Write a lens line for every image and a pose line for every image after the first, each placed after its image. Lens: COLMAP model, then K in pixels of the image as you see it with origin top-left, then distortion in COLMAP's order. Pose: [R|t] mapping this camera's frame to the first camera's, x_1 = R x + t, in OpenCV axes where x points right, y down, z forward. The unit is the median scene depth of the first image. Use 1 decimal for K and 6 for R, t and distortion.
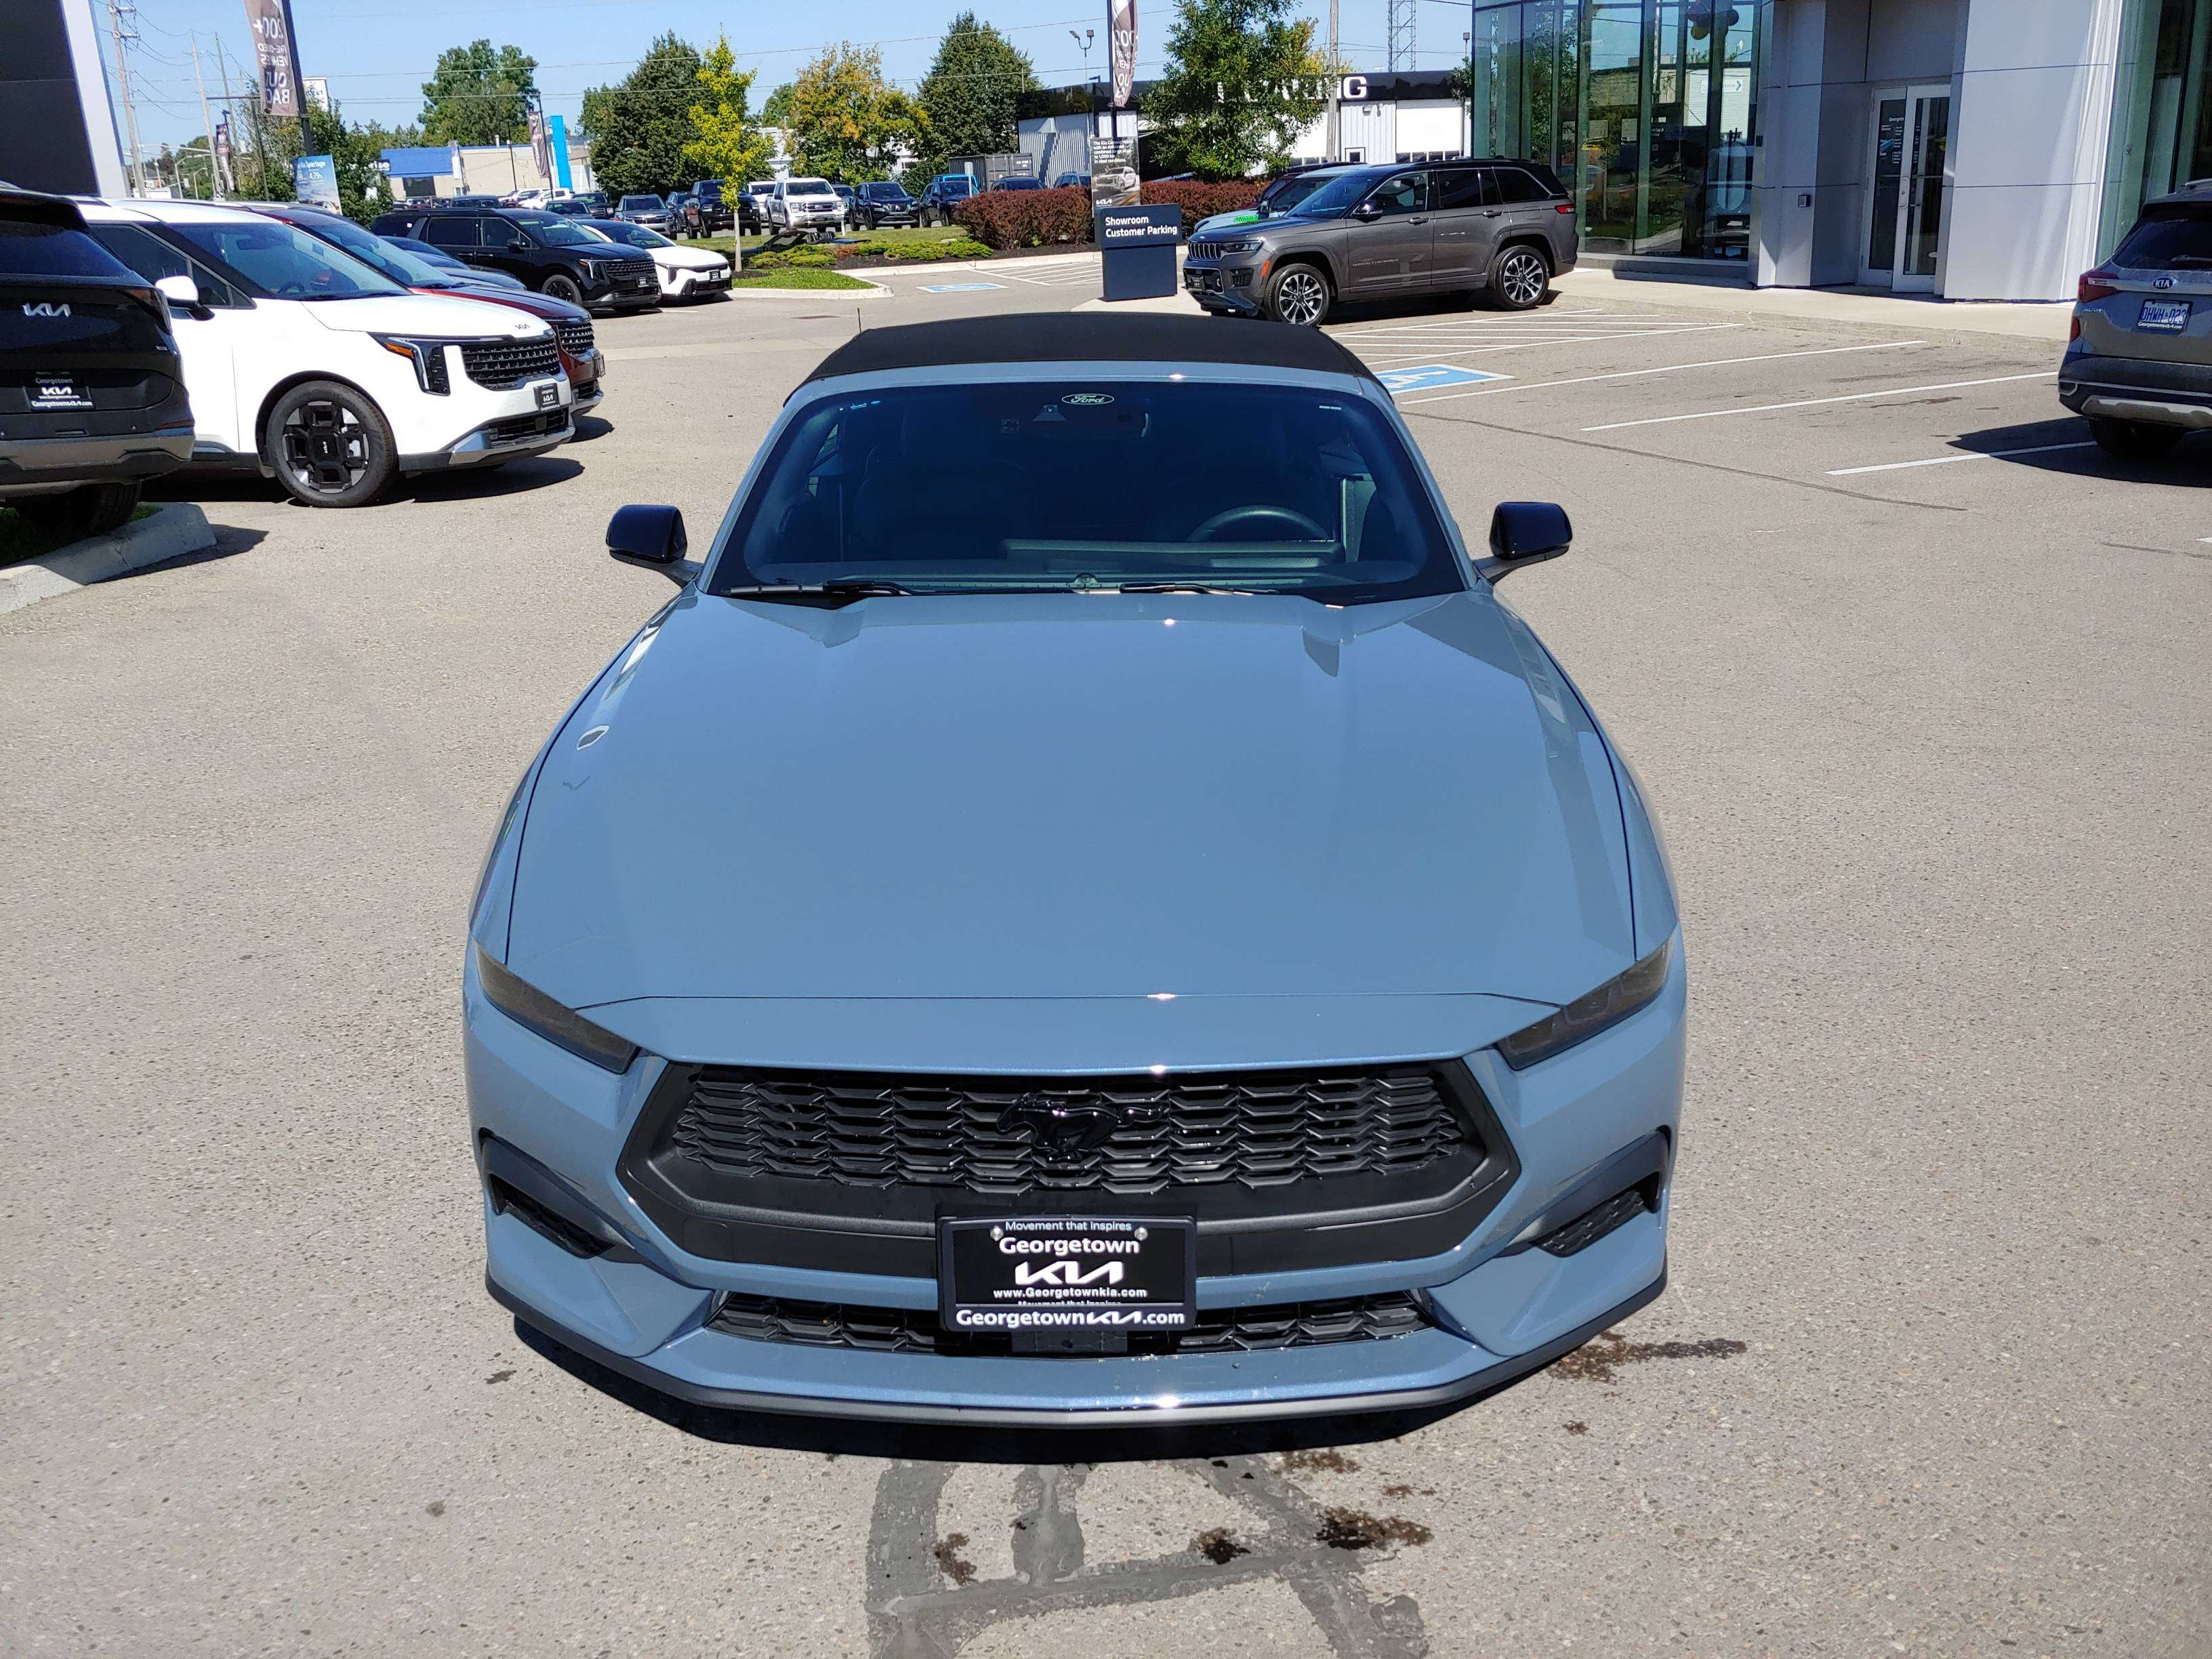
lens RADIAL K [[1939.0, 0, 1112.5], [0, 1939.0, 849.6], [0, 0, 1]] dist [-0.001396, -0.008342]
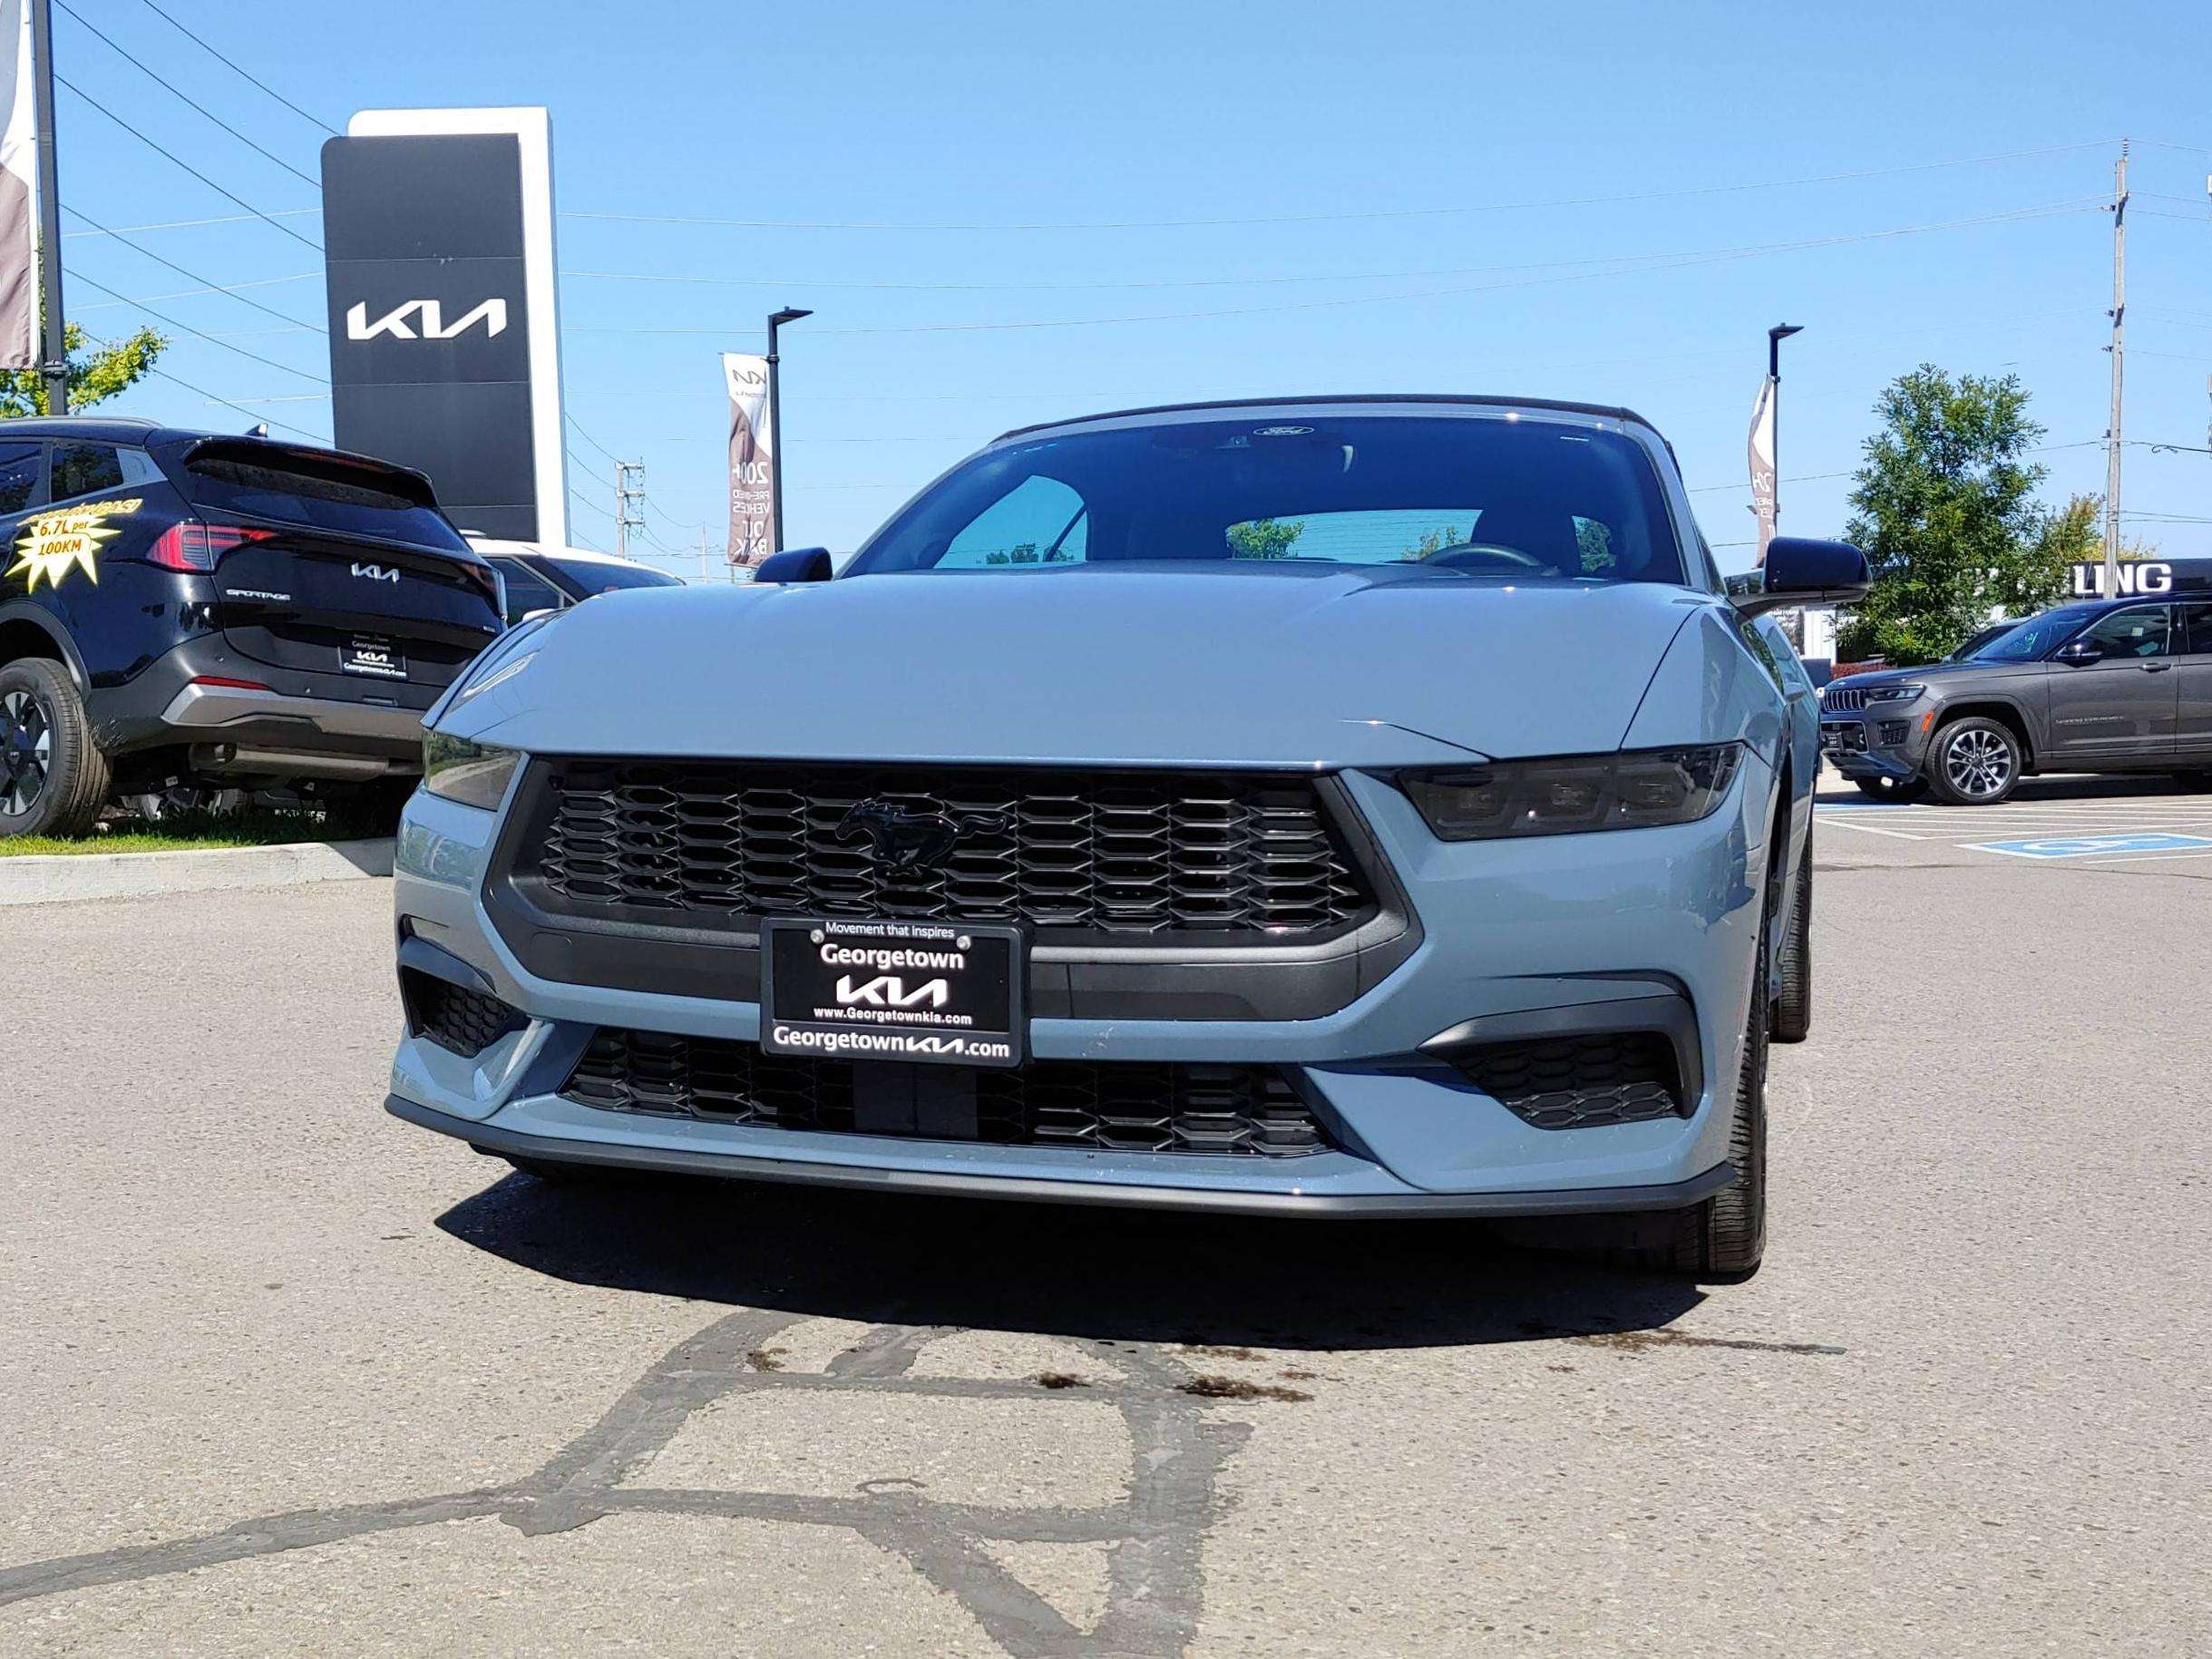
lens RADIAL K [[2592.6, 0, 926.2], [0, 2592.6, 945.1], [0, 0, 1]] dist [-0.018790, -0.029136]
pose [[0.946617, 0.046166, -0.319039, 0.339697], [-0.119439, 0.969483, -0.214098, 0.407540], [0.299419, 0.240774, 0.923242, -0.110269]]
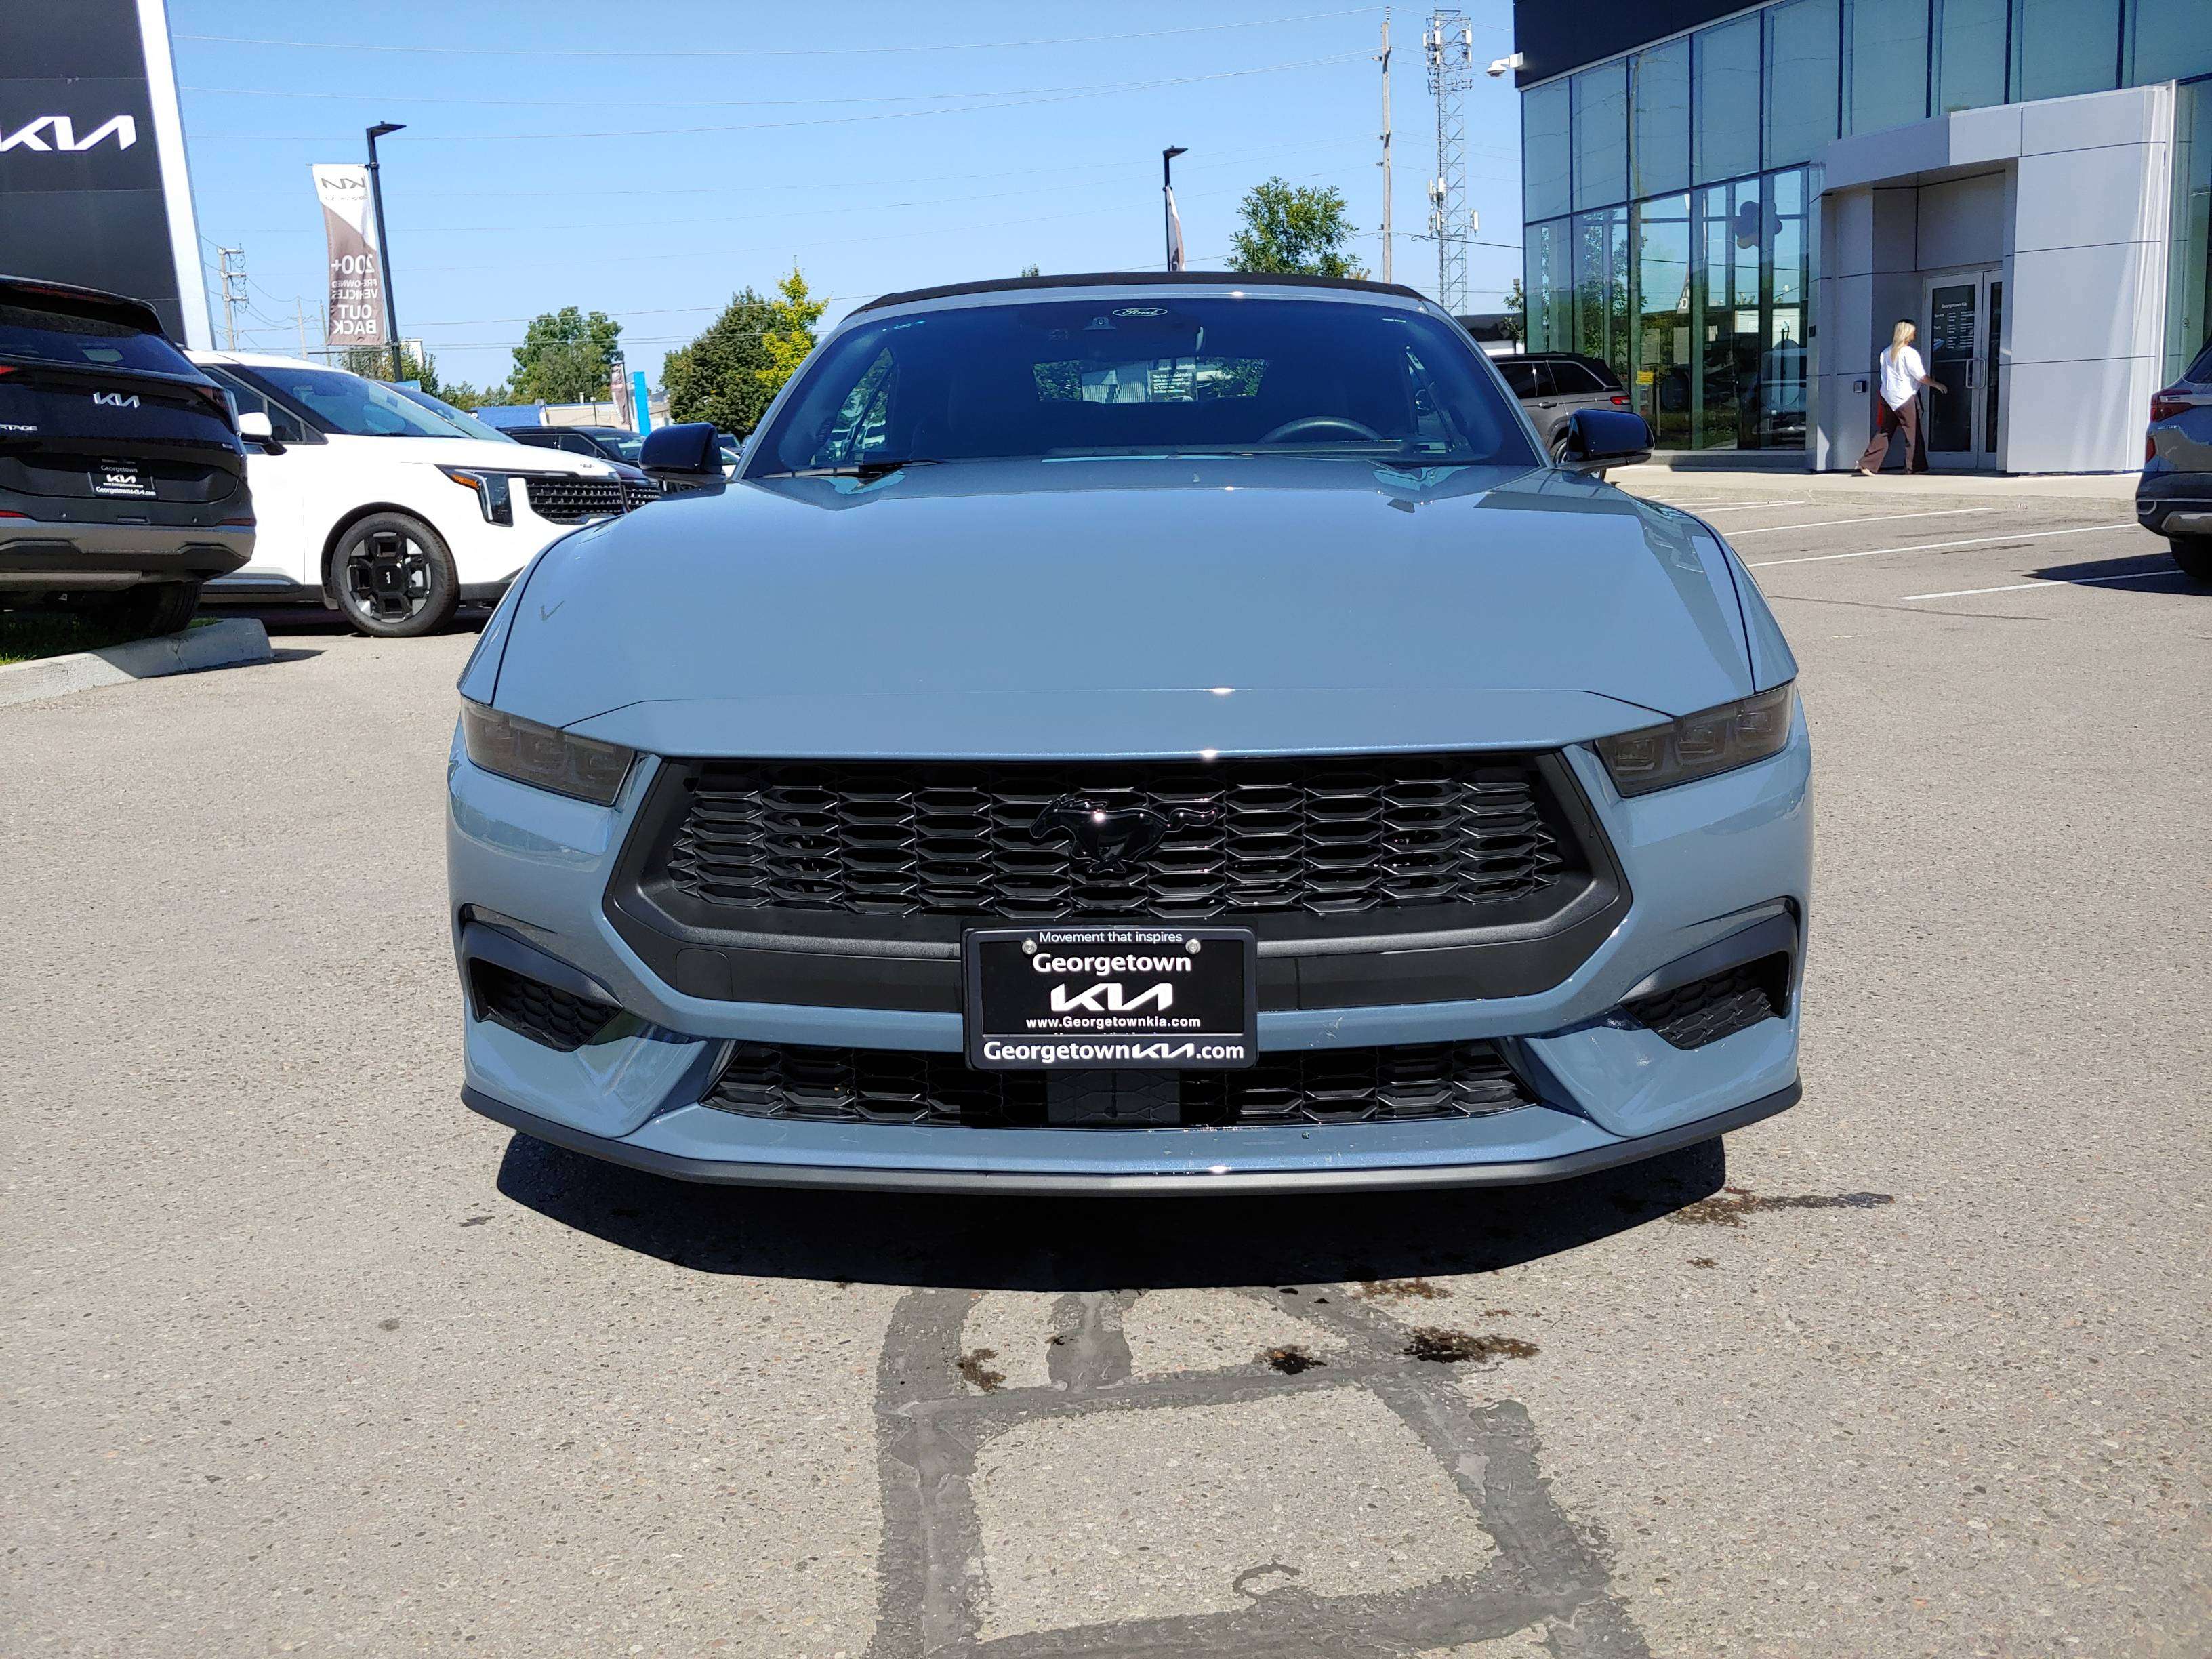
lens RADIAL K [[1955.1, 0, 1106.0], [0, 1955.1, 829.5], [0, 0, 1]] dist [-0.005802, -0.004225]
pose [[0.999369, -0.004412, -0.035246, 0.005416], [-0.000141, 0.991753, -0.128165, 0.228723], [0.035521, 0.128089, 0.991126, 0.109236]]
